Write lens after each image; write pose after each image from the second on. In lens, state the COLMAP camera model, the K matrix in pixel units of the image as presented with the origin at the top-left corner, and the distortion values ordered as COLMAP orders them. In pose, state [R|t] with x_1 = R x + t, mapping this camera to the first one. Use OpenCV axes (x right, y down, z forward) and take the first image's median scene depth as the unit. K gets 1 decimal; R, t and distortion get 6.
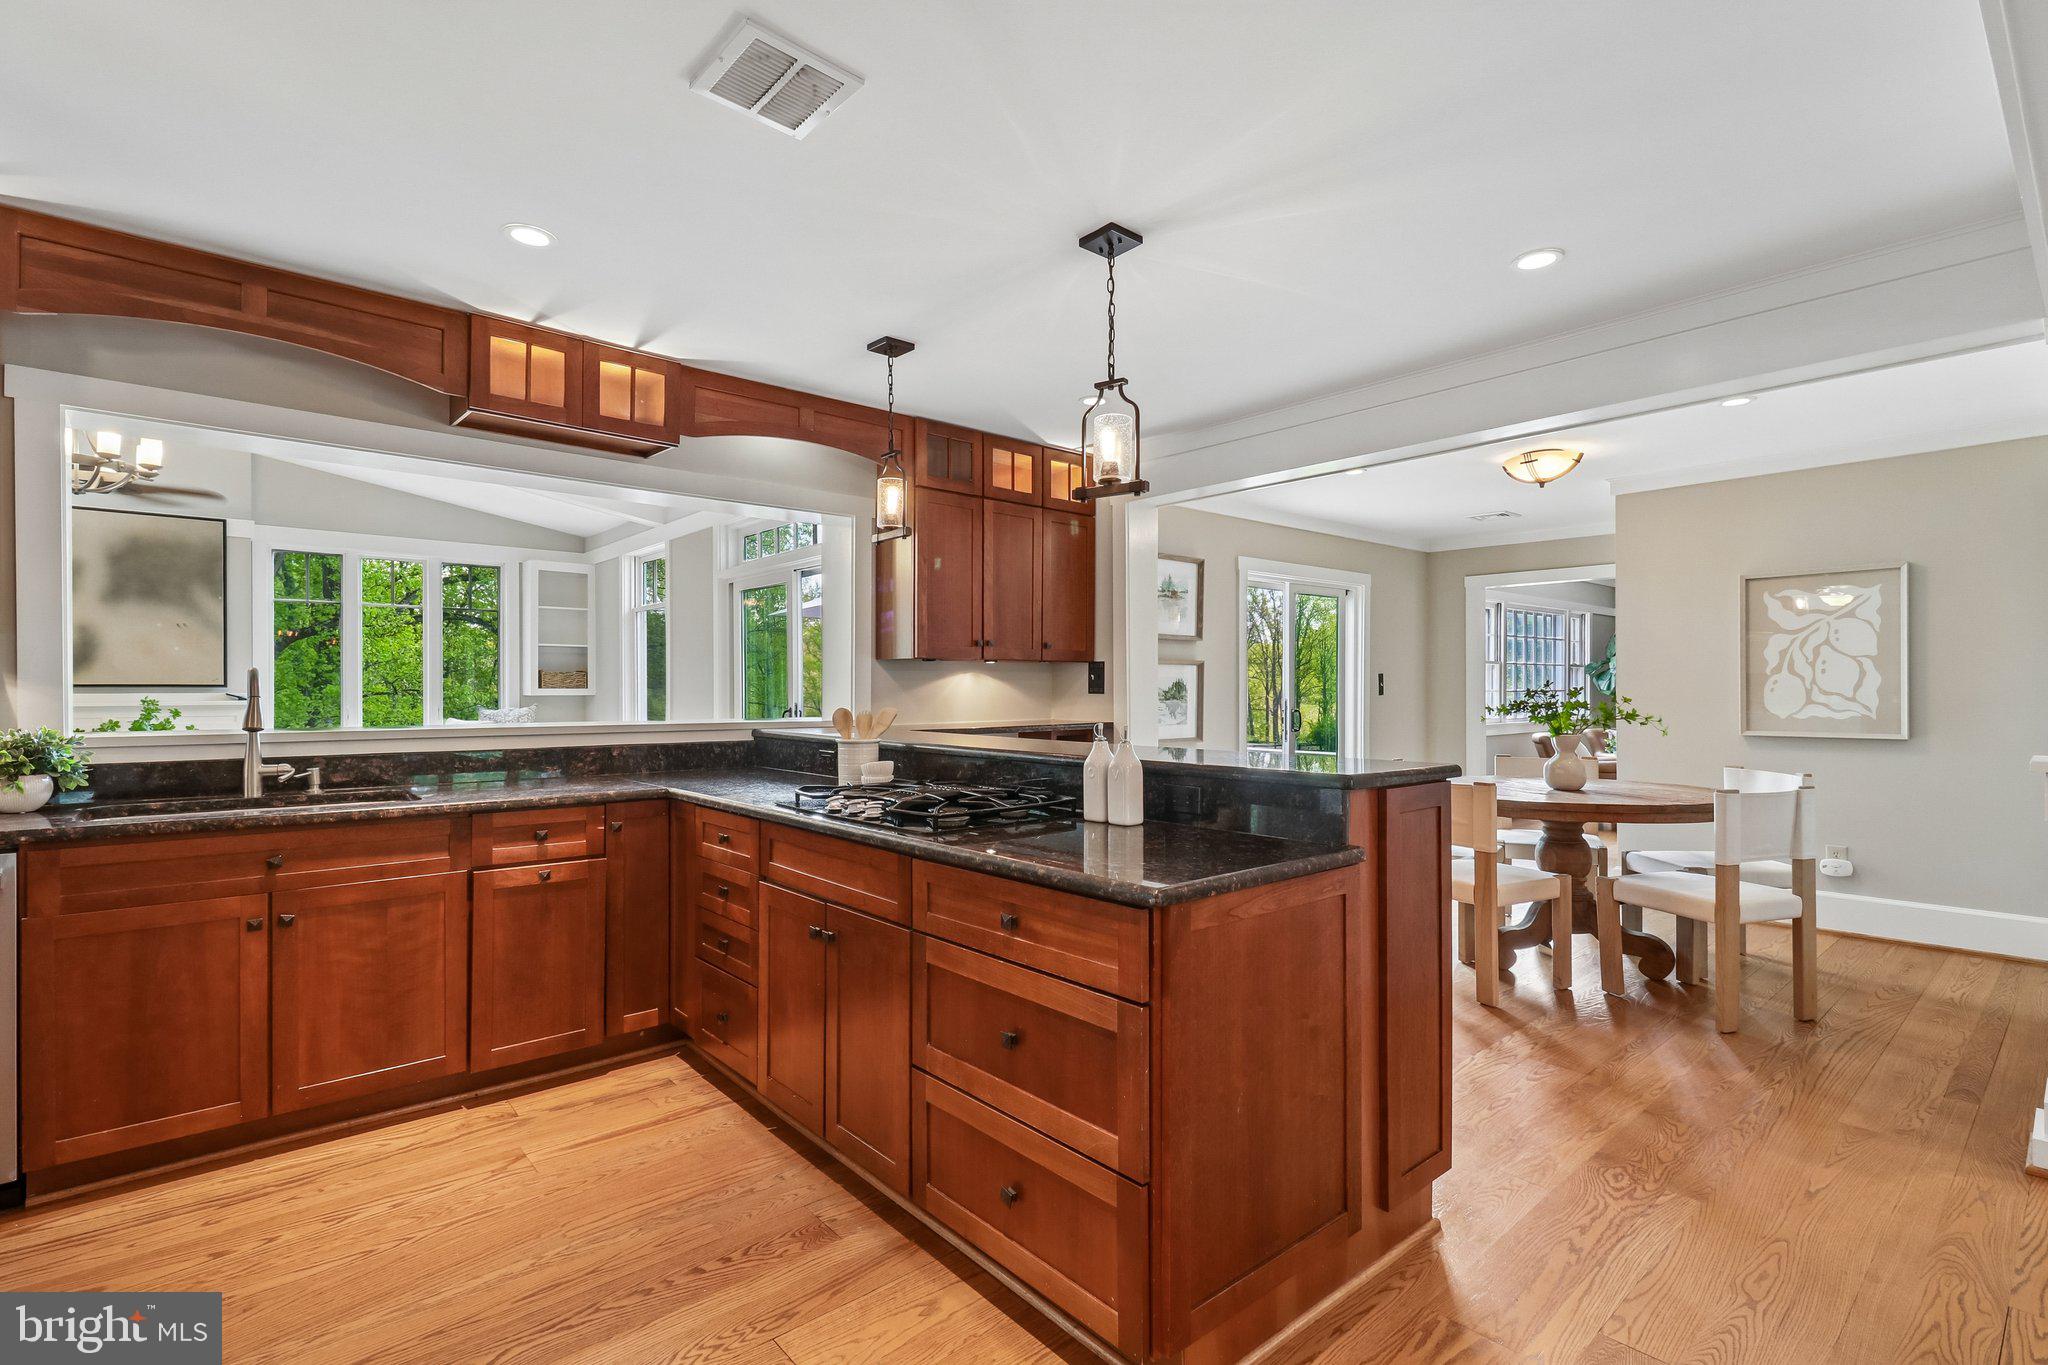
lens RADIAL K [[953.5, 0, 1024.0], [0, 953.5, 682.5], [0, 0, 1]] dist [0.019910, -0.019138]
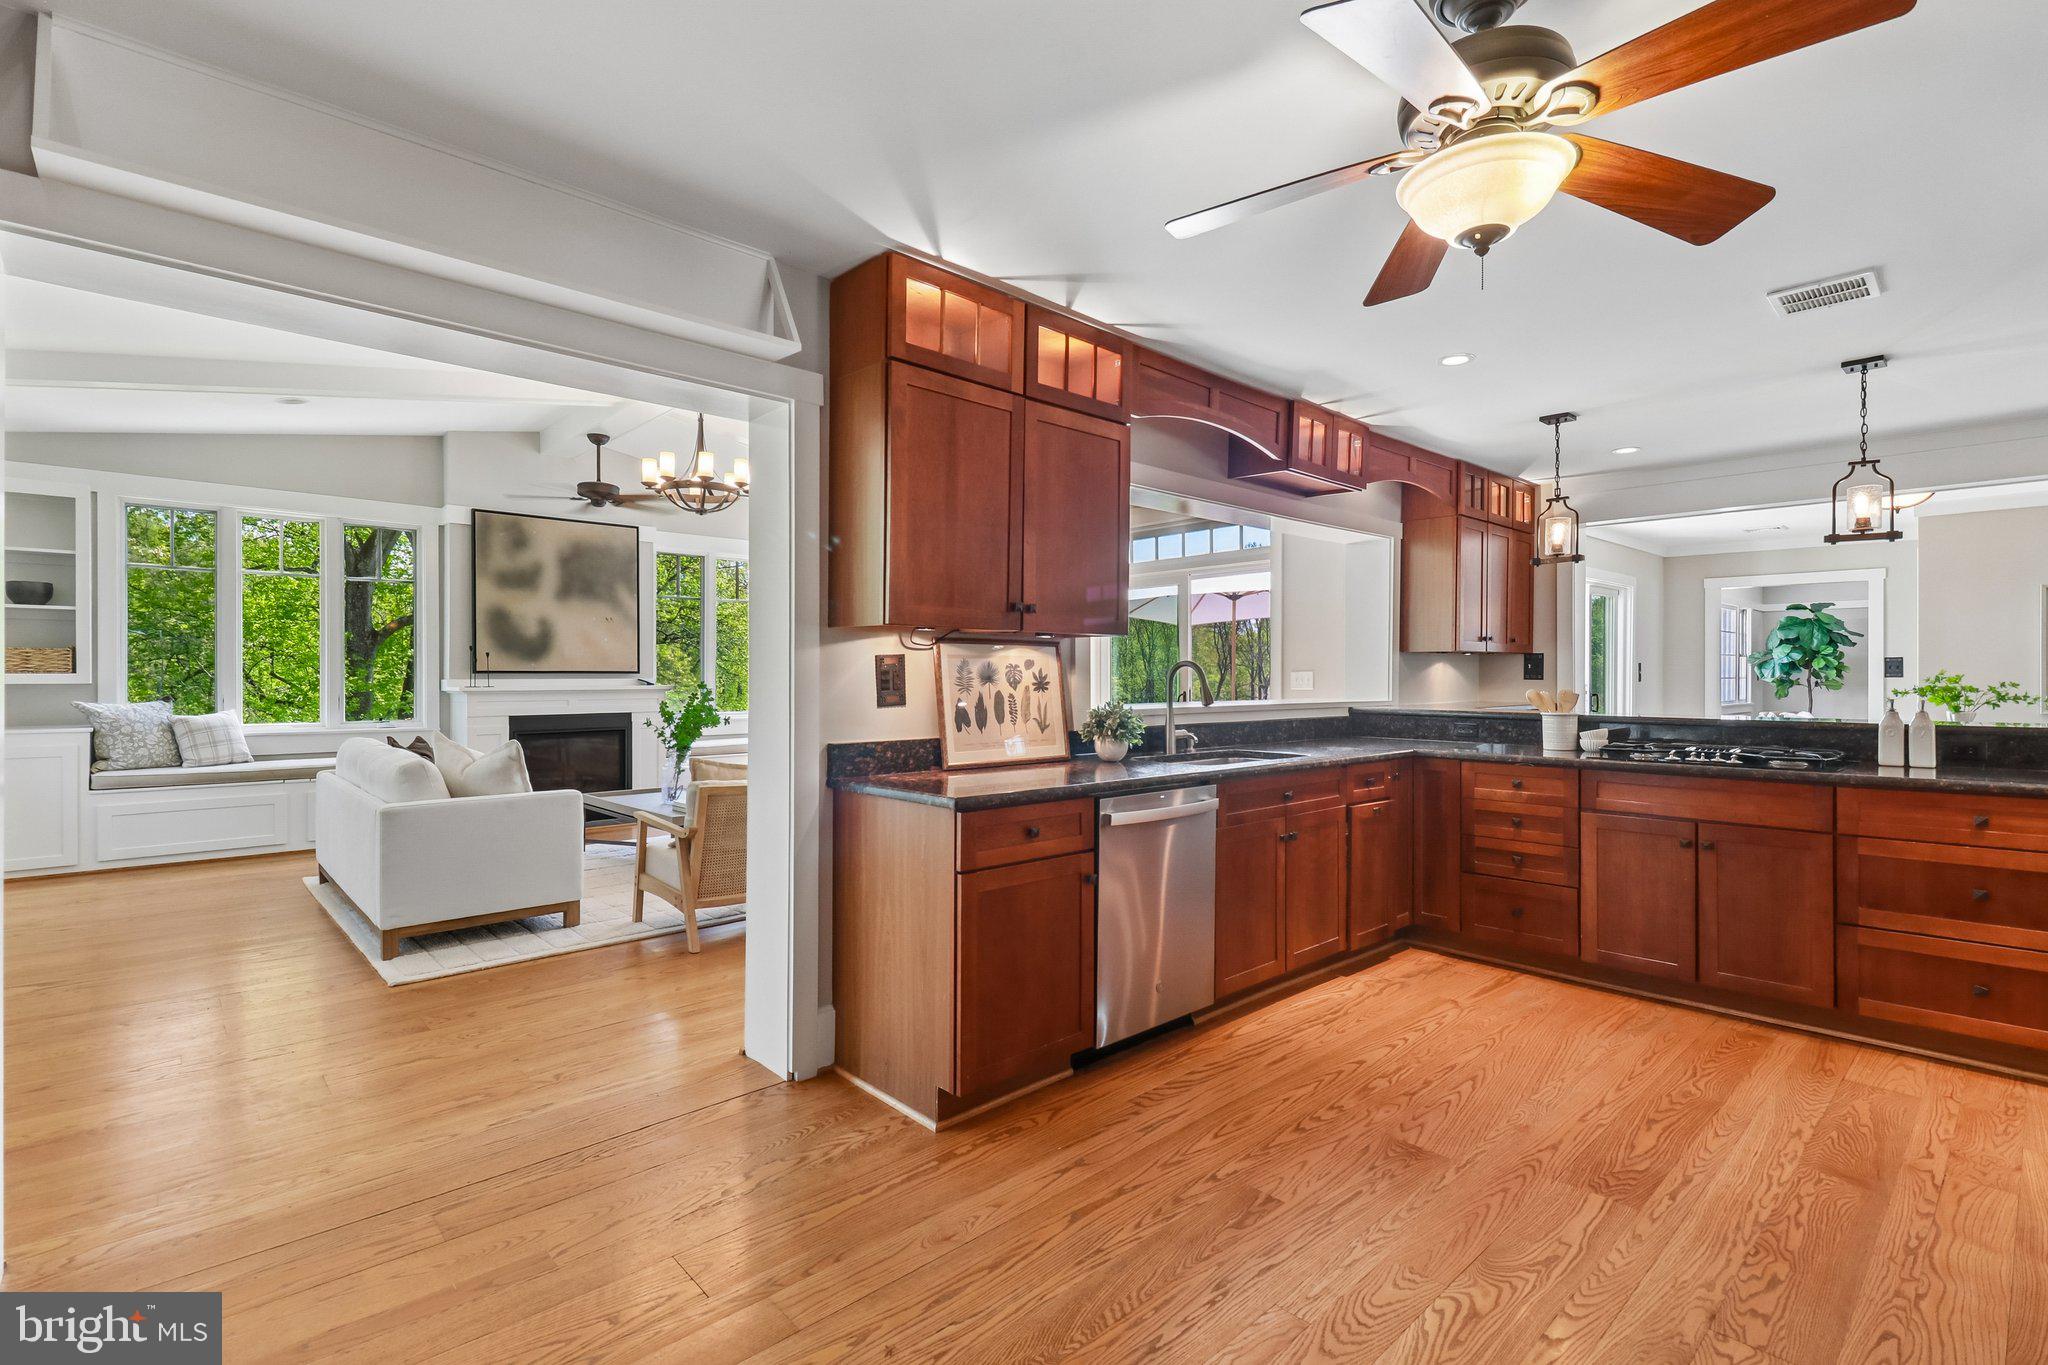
lens RADIAL K [[958.4, 0, 1010.1], [0, 958.4, 668.1], [0, 0, 1]] dist [0.039440, -0.020026]
pose [[0.999813, 0.000232, 0.019342, -0.971645], [-0.000205, 0.999999, -0.001368, -0.001810], [-0.019343, 0.001364, 0.999812, -0.351371]]
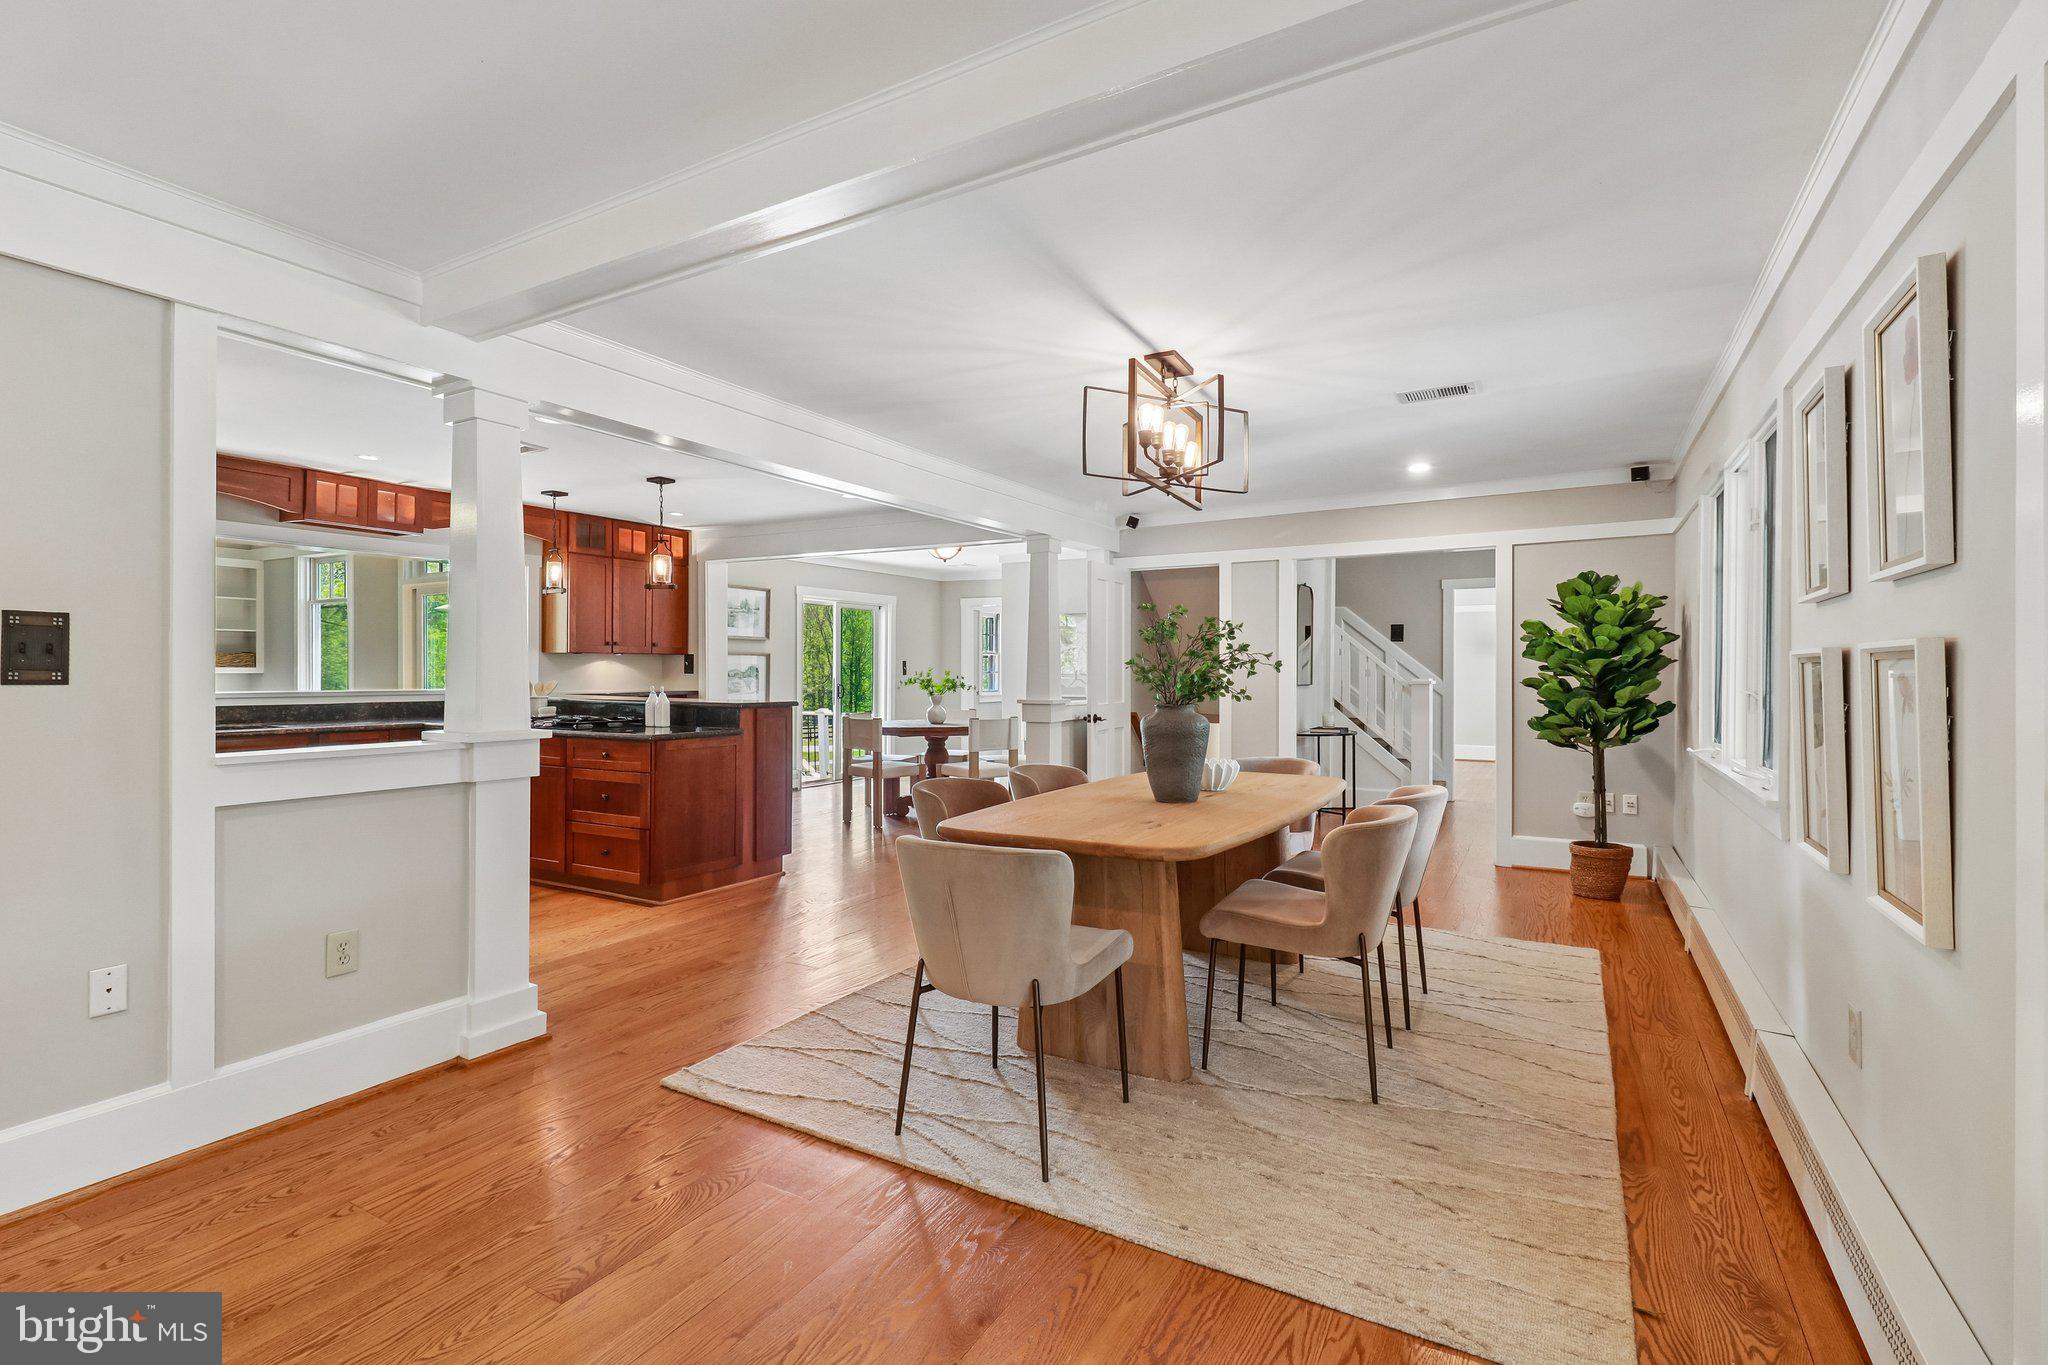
lens RADIAL K [[958.4, 0, 1010.1], [0, 958.4, 668.1], [0, 0, 1]] dist [0.039440, -0.020026]
pose [[0.950353, 0.005184, 0.311131, 0.135267], [-0.007147, 0.999961, 0.005169, -0.016316], [-0.311092, -0.007136, 0.950353, -1.198739]]
